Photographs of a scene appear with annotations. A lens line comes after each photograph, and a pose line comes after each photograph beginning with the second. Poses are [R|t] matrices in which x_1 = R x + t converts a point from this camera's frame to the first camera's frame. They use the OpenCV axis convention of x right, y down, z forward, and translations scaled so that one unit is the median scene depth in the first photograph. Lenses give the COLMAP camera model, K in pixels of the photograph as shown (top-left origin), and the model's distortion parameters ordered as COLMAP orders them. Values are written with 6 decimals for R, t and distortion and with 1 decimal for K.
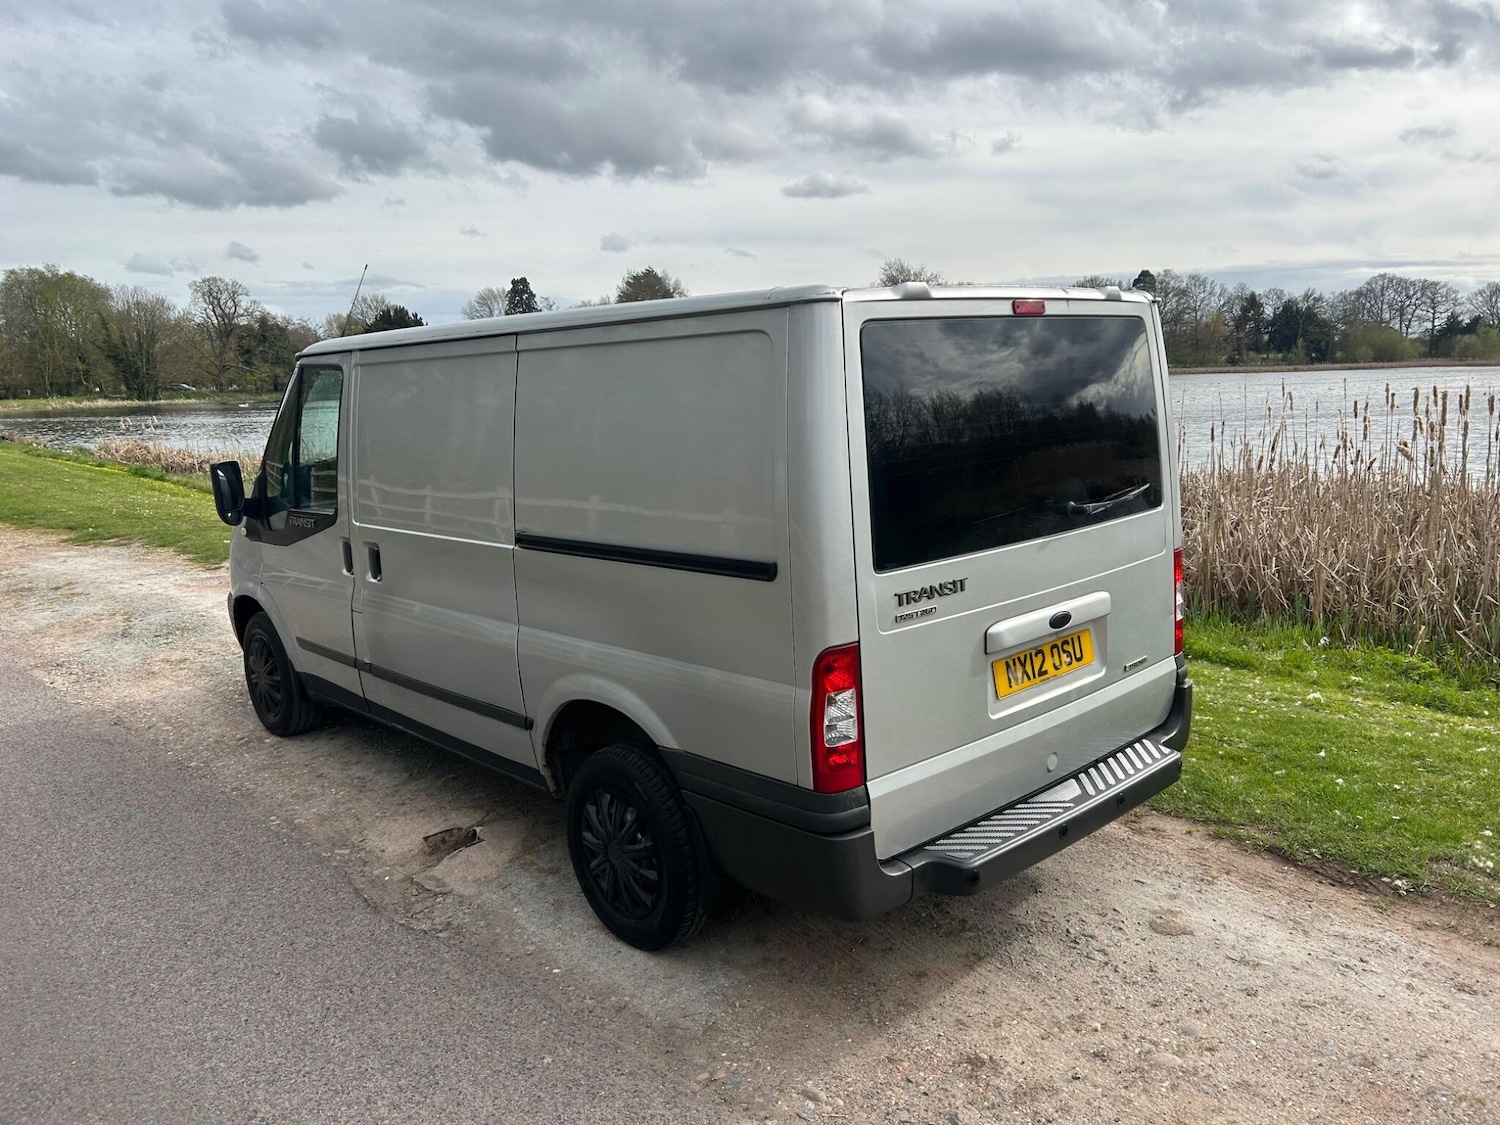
lens RADIAL K [[1144.7, 0, 750.0], [0, 1144.7, 562.5], [0, 0, 1]] dist [0.056393, -0.063168]
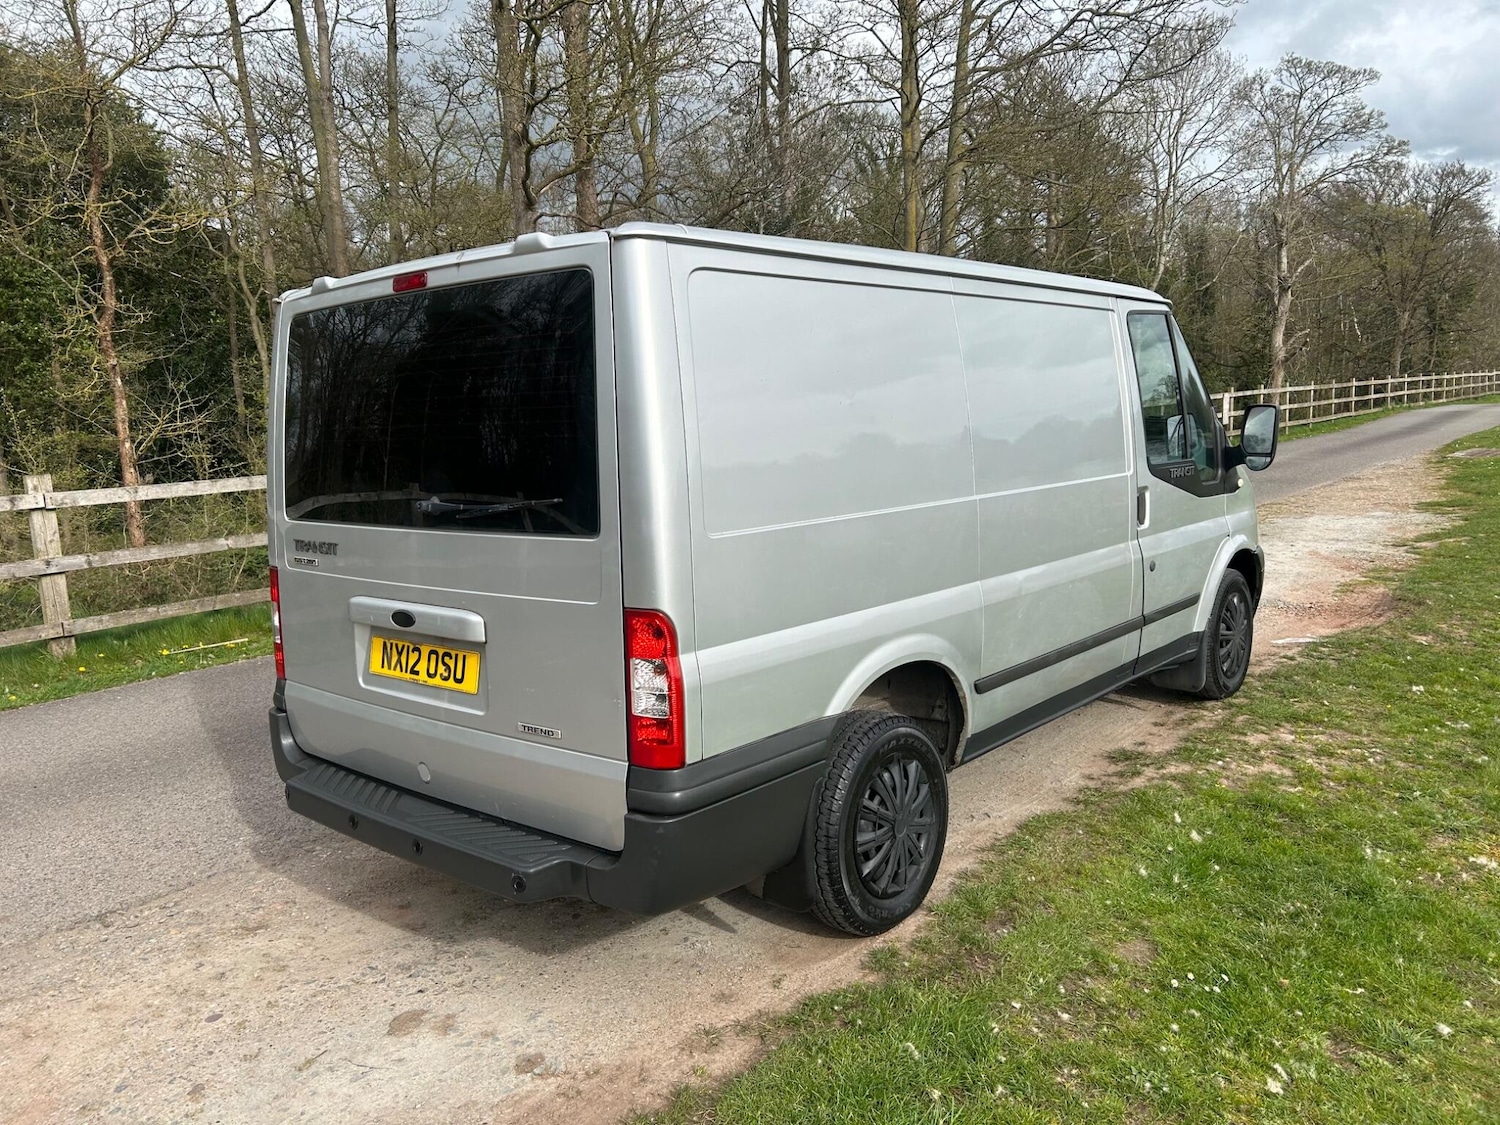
lens RADIAL K [[1140.7, 0, 723.1], [0, 1140.7, 562.6], [0, 0, 1]] dist [0.047532, -0.000705]
pose [[0.084119, 0.166503, -0.982446, 1.124219], [-0.127605, 0.979623, 0.155098, -0.161125], [0.988251, 0.112319, 0.103652, 1.084157]]
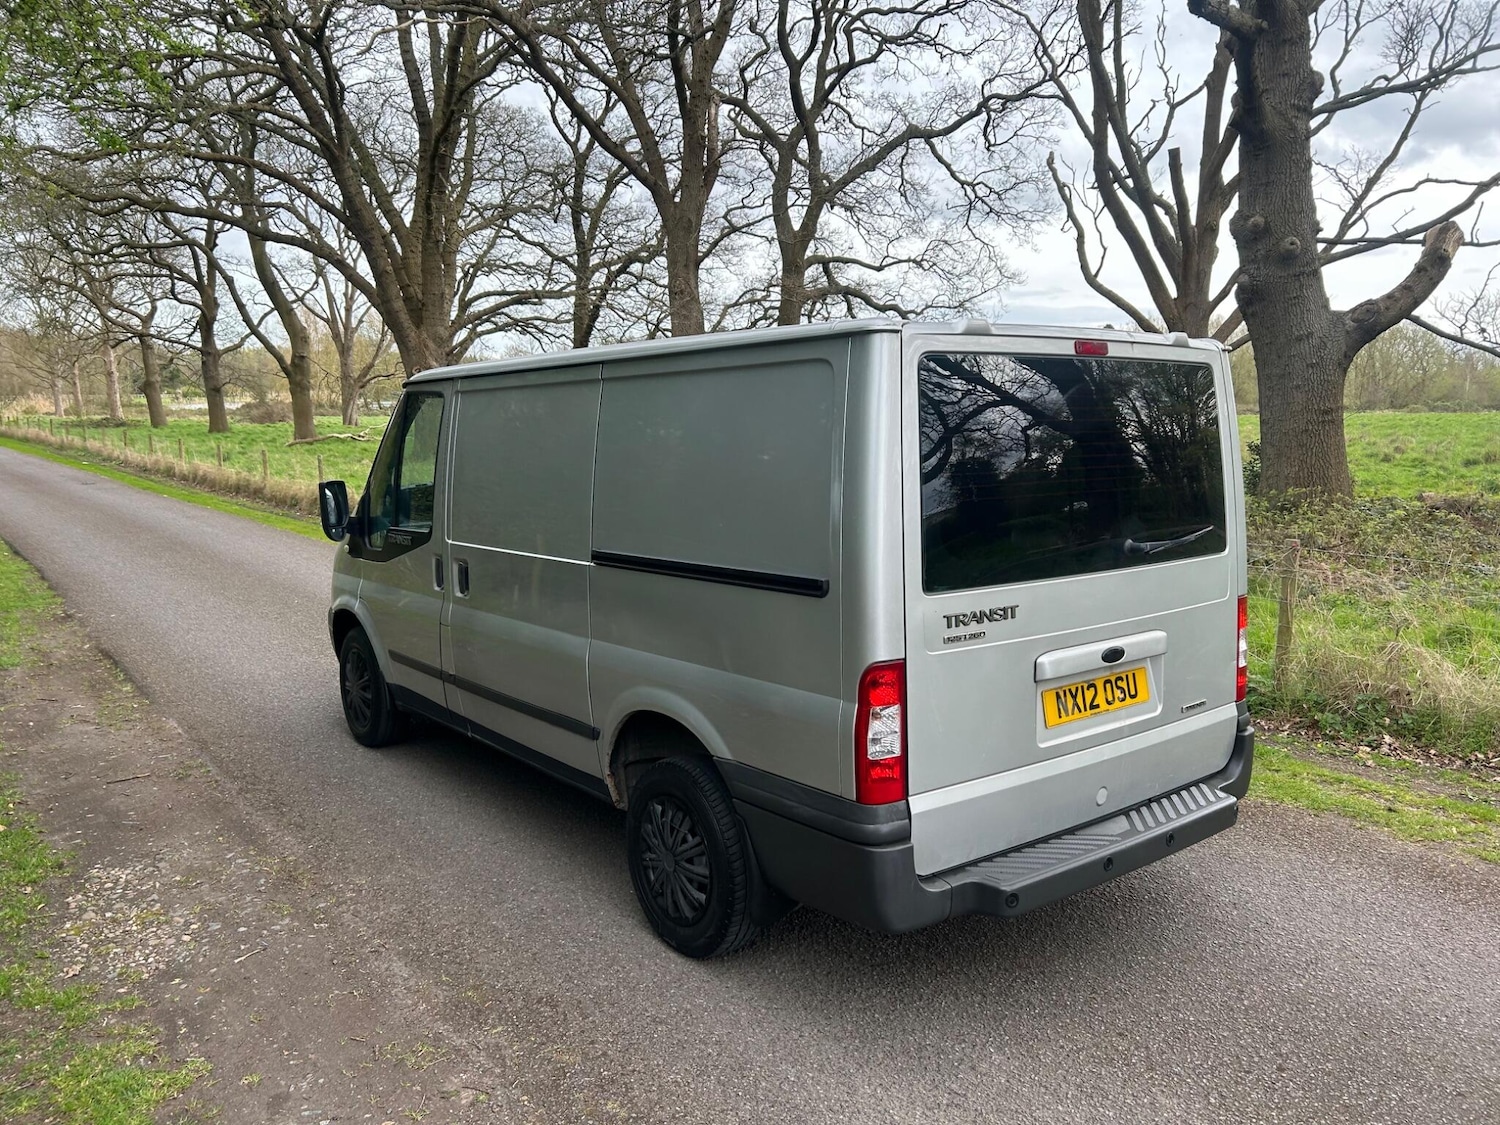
lens RADIAL K [[1144.3, 0, 766.5], [0, 1144.3, 578.6], [0, 0, 1]] dist [0.054998, -0.059590]
pose [[0.996473, 0.043197, -0.071944, 0.032816], [-0.045829, 0.998324, -0.035341, 0.030988], [0.070297, 0.038513, 0.996782, -0.034129]]
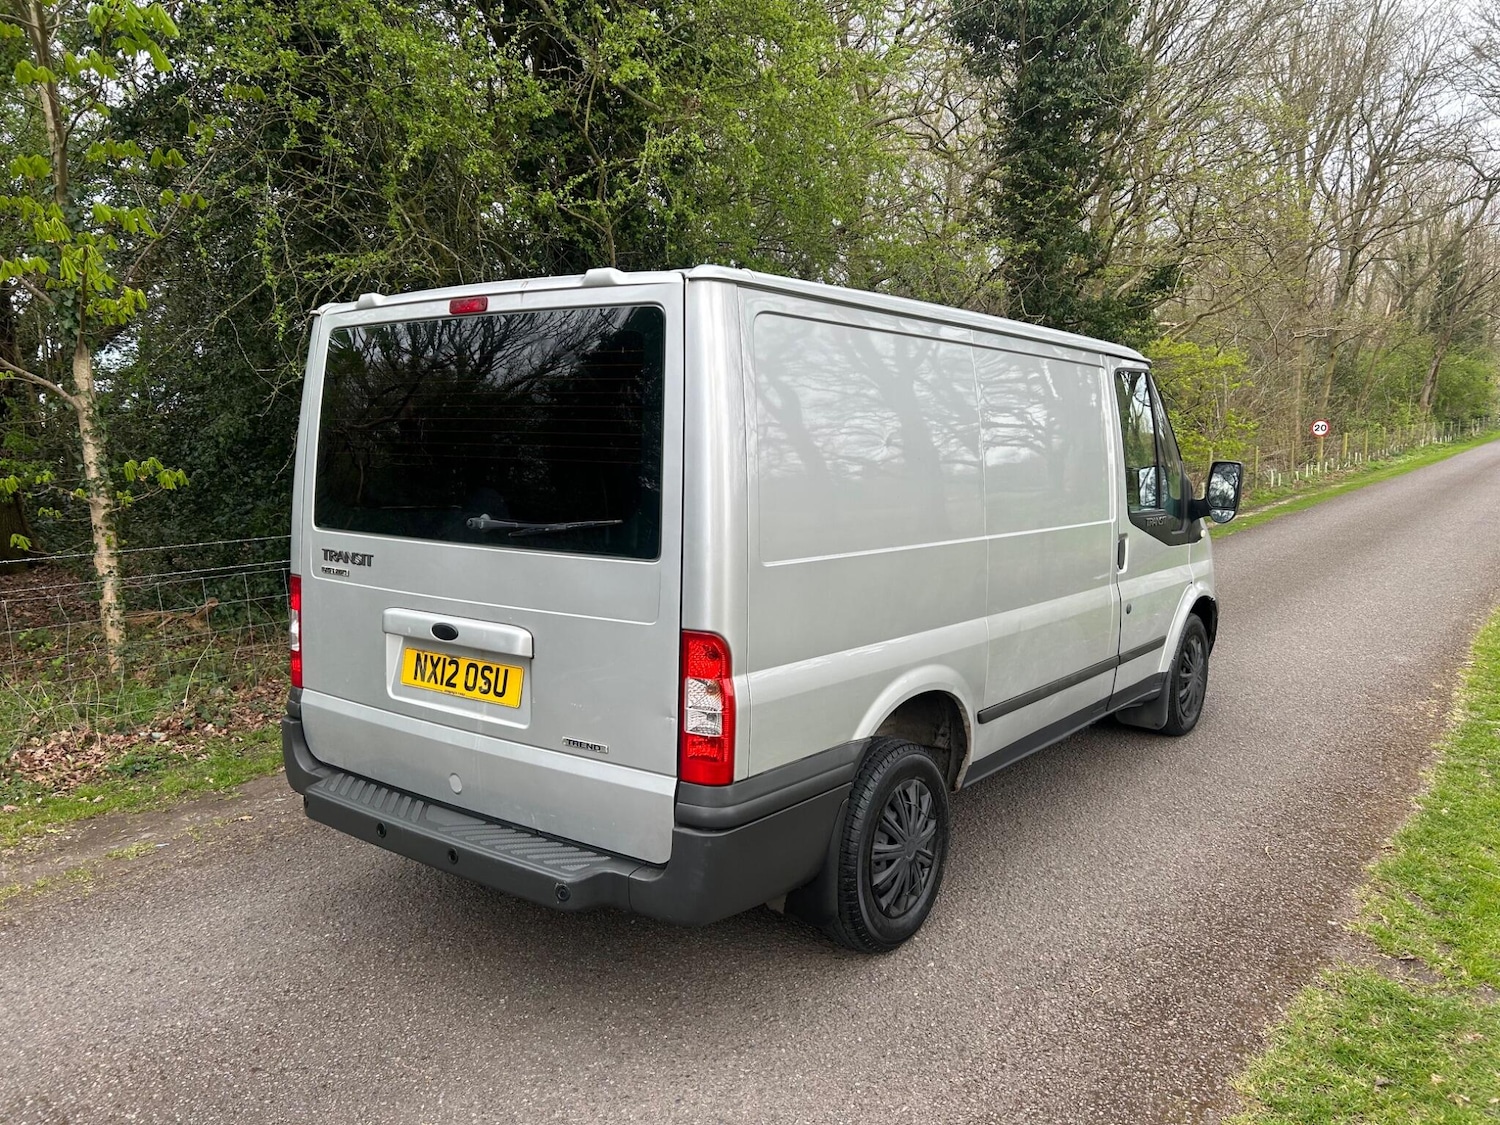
lens RADIAL K [[1144.7, 0, 750.0], [0, 1144.7, 562.5], [0, 0, 1]] dist [0.056393, -0.063168]
pose [[0.158758, 0.149572, -0.975922, 1.156322], [-0.180524, 0.976192, 0.120247, -0.155869], [0.970674, 0.157087, 0.181979, 0.997960]]
